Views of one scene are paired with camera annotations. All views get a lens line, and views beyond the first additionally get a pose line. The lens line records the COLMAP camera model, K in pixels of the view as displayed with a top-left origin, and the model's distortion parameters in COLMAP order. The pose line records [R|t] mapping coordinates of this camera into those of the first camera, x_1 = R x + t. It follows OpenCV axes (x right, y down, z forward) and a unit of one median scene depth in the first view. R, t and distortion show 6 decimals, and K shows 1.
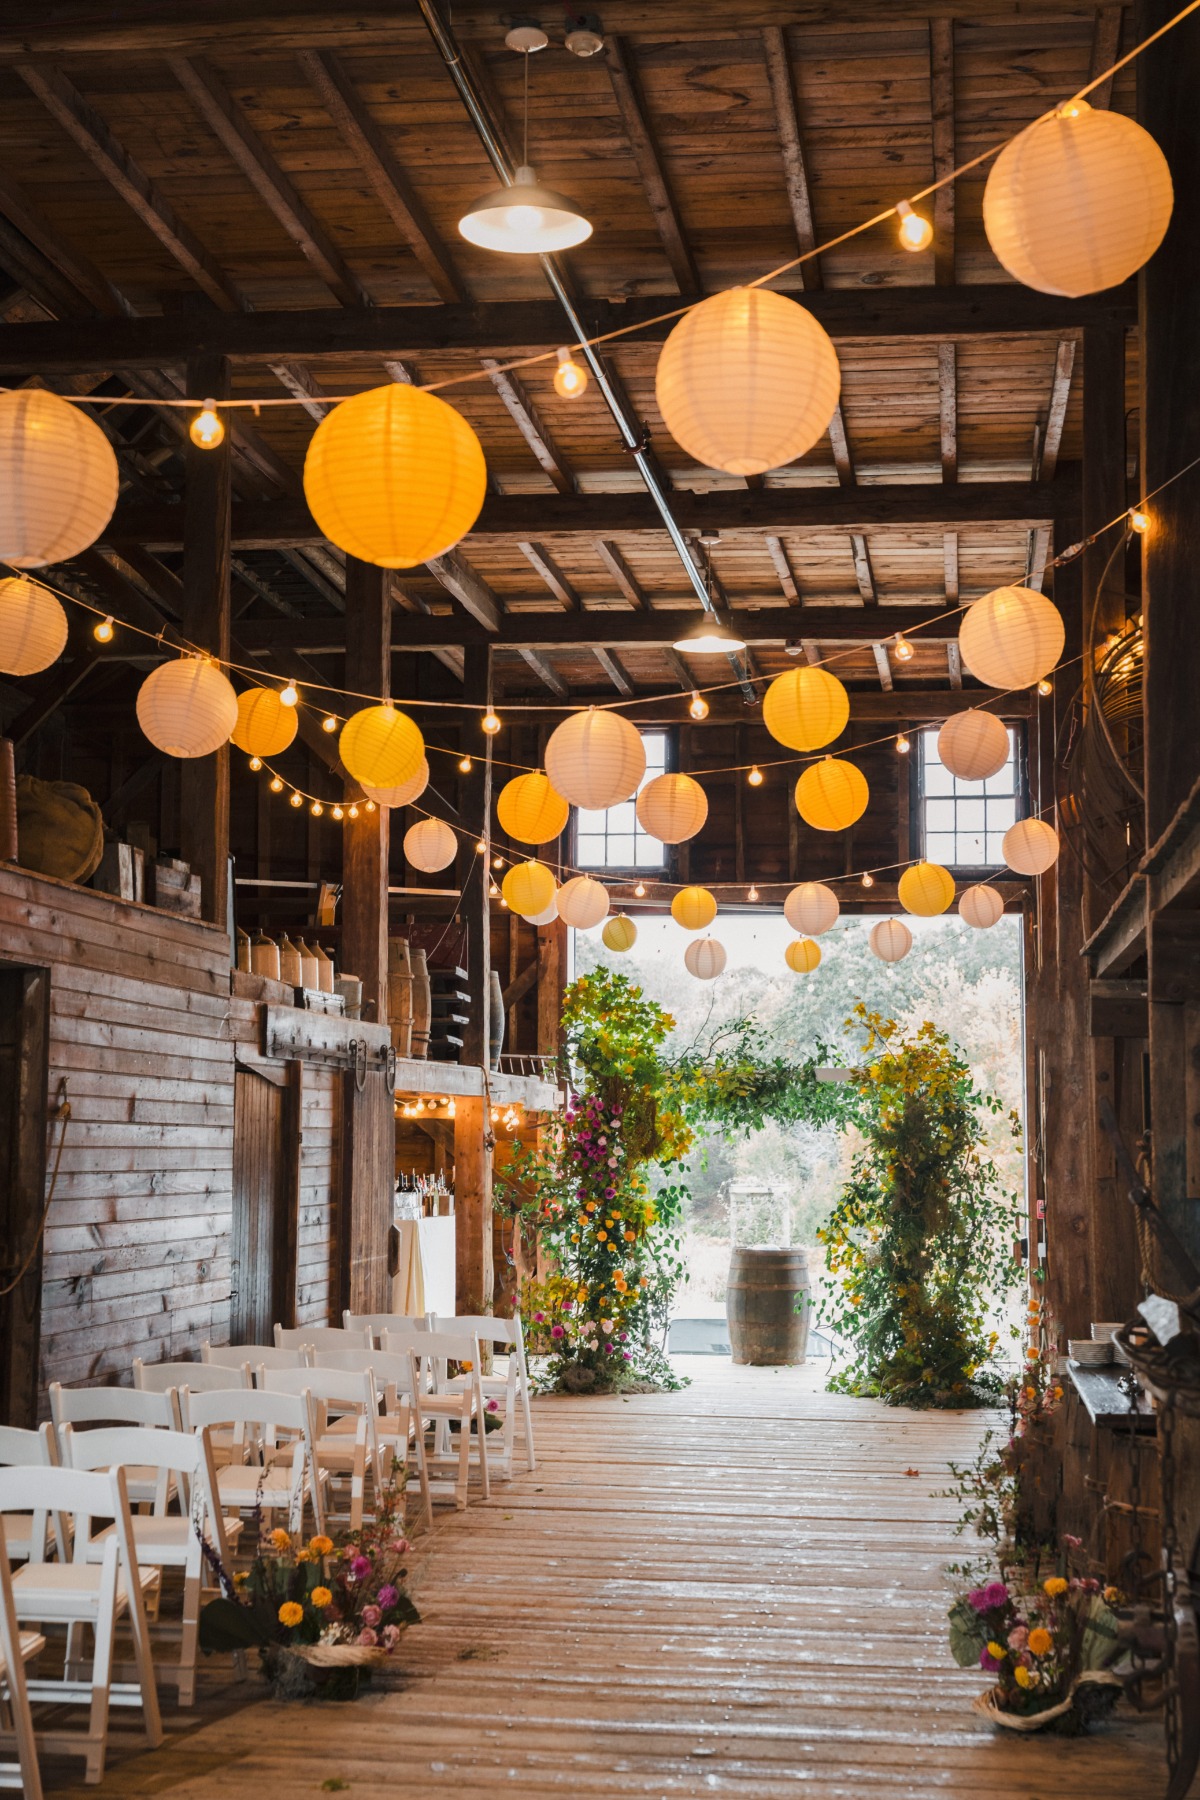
lens RADIAL K [[2493.5, 0, 600.0], [0, 2493.5, 900.0], [0, 0, 1]] dist [0.015592, -0.028545]
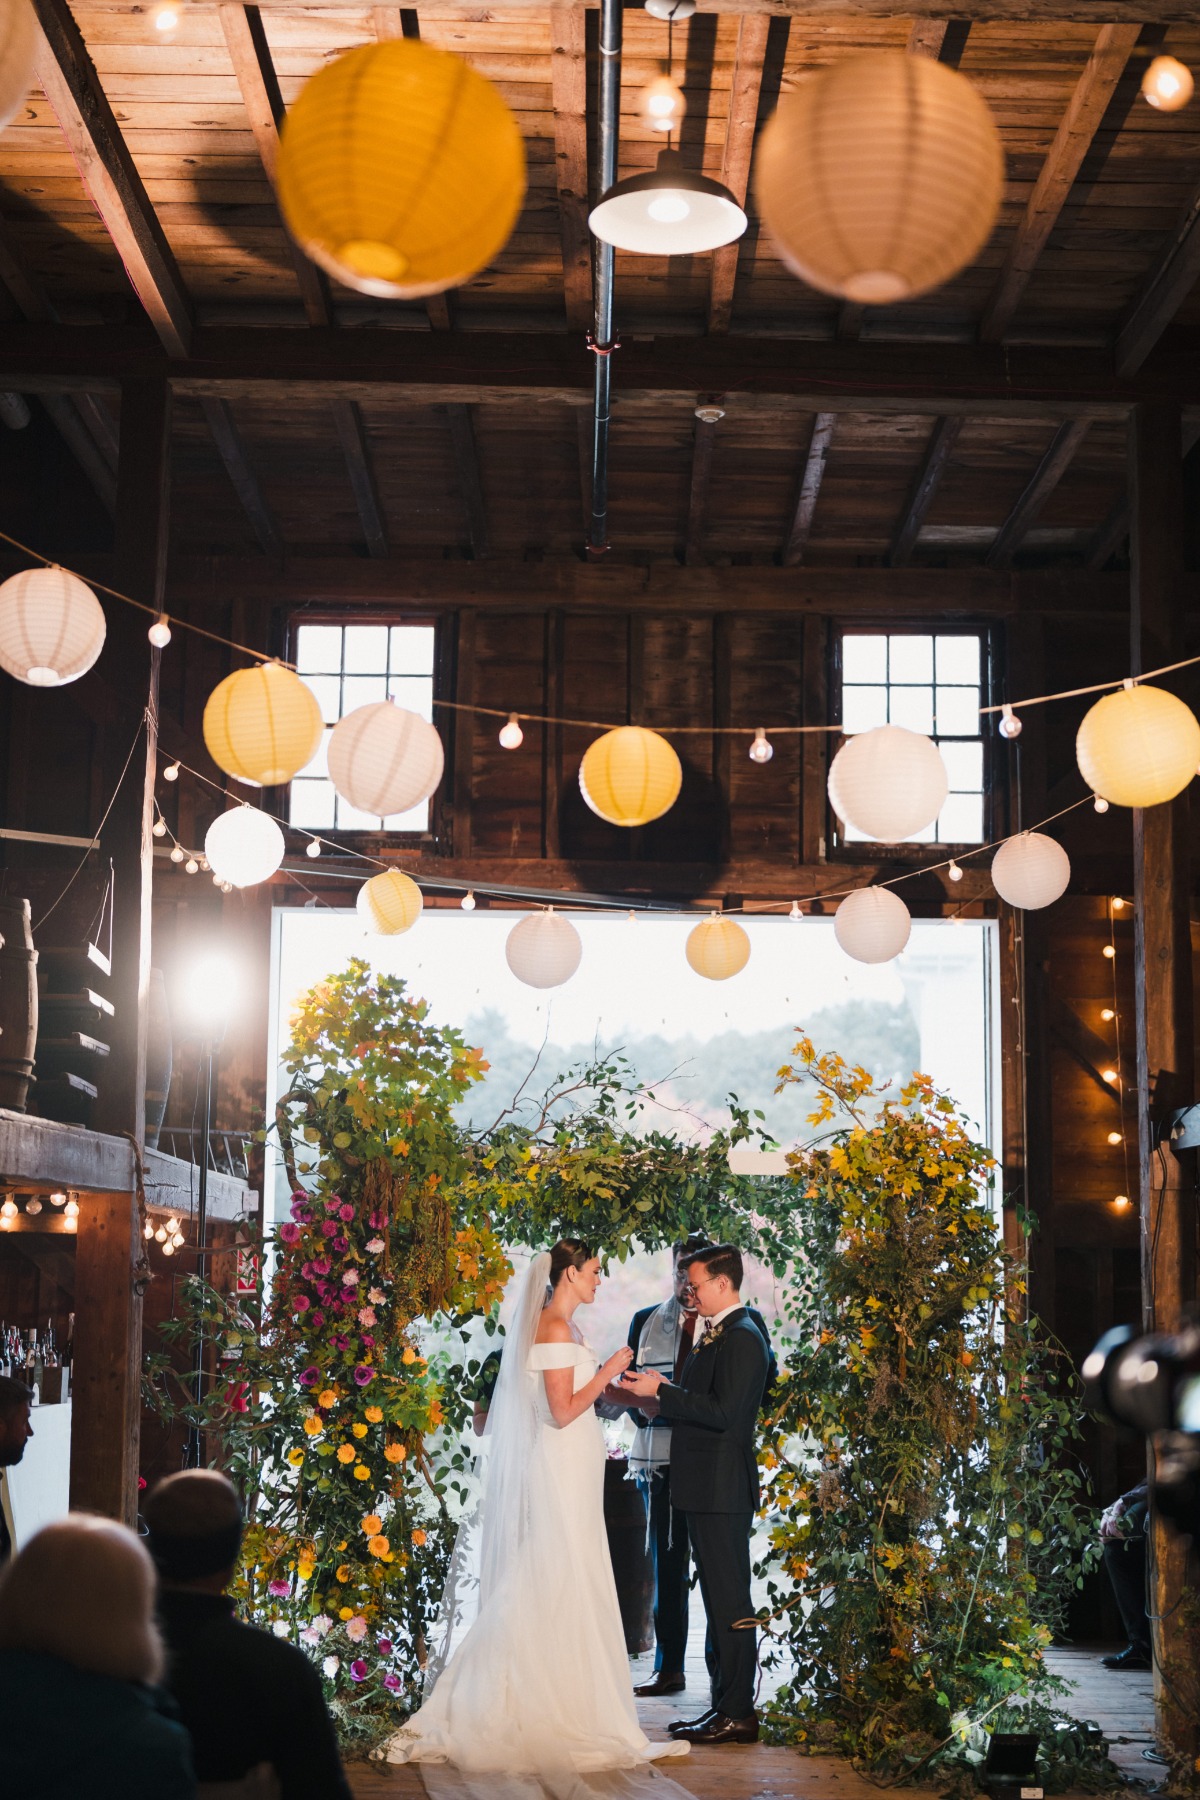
lens RADIAL K [[2493.5, 0, 600.0], [0, 2493.5, 900.0], [0, 0, 1]] dist [0.015592, -0.028545]
pose [[0.988896, 0.031059, 0.145325, -0.026788], [-0.024238, 0.998530, -0.048475, 0.038783], [-0.146617, 0.044414, 0.988196, 0.443879]]
